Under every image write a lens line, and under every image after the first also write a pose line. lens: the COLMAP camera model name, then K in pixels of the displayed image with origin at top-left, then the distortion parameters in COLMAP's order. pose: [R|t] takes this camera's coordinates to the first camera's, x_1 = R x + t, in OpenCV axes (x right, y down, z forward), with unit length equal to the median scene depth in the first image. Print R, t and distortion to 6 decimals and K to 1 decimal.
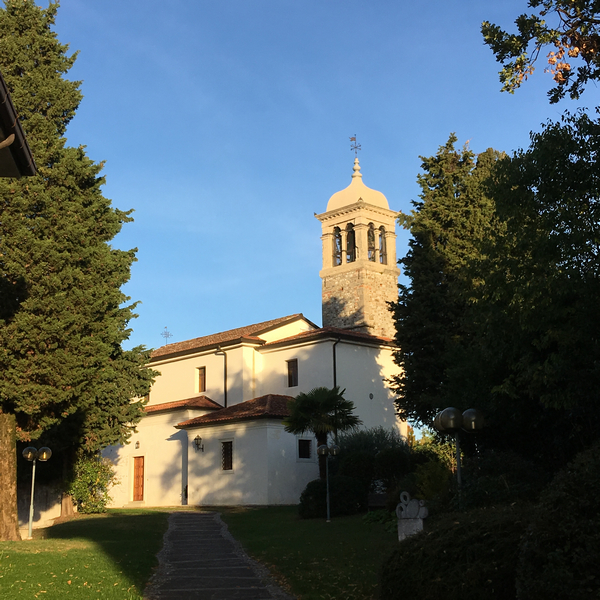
lens RADIAL K [[1056.9, 0, 301.5], [0, 1056.9, 300.5], [0, 0, 1]] dist [0.251688, 0.000000]
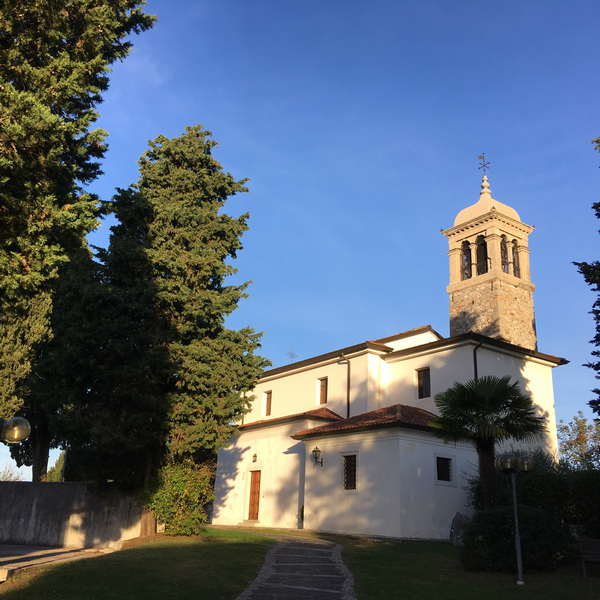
lens RADIAL K [[673.7, 0, 299.4], [0, 673.7, 298.2], [0, 0, 1]] dist [0.113838, 0.000000]
pose [[0.989945, 0.008797, -0.141180, -0.032120], [-0.026610, 0.991827, -0.124783, 0.070765], [0.138928, 0.127285, 0.982088, 0.411023]]
